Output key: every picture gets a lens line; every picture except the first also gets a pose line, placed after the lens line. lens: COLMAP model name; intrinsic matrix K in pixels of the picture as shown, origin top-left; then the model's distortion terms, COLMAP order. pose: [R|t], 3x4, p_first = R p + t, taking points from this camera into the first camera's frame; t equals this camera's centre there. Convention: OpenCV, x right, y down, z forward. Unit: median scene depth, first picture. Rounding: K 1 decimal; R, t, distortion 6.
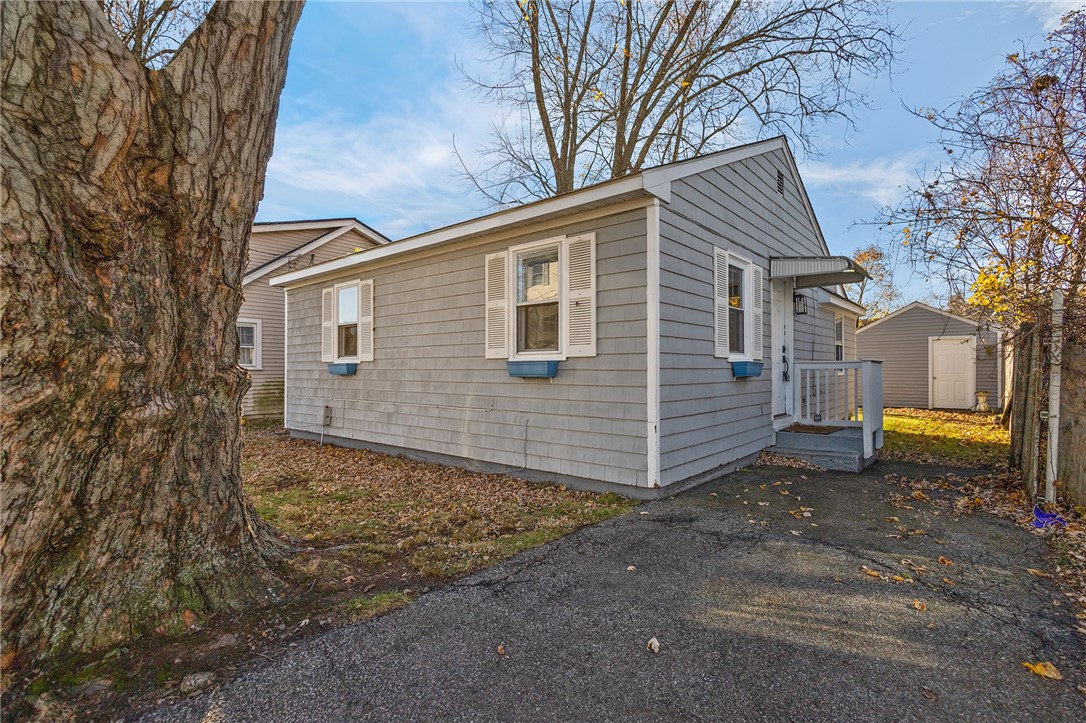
lens RADIAL K [[515.7, 0, 542.7], [0, 515.7, 374.1], [0, 0, 1]] dist [0.001397, -0.000139]
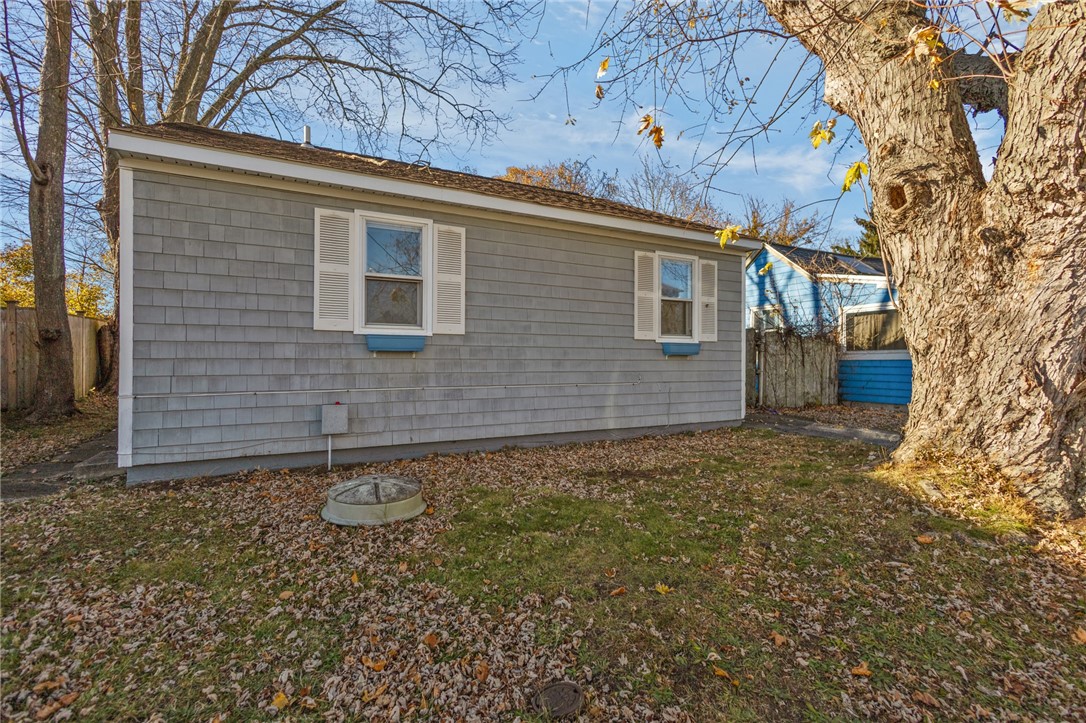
lens RADIAL K [[494.9, 0, 544.8], [0, 494.9, 351.4], [0, 0, 1]] dist [0.004803, -0.000643]
pose [[0.370507, 0.004179, 0.928820, -1.178405], [-0.005800, 0.999981, -0.002186, 0.000958], [-0.928812, -0.004577, 0.370524, 0.744417]]
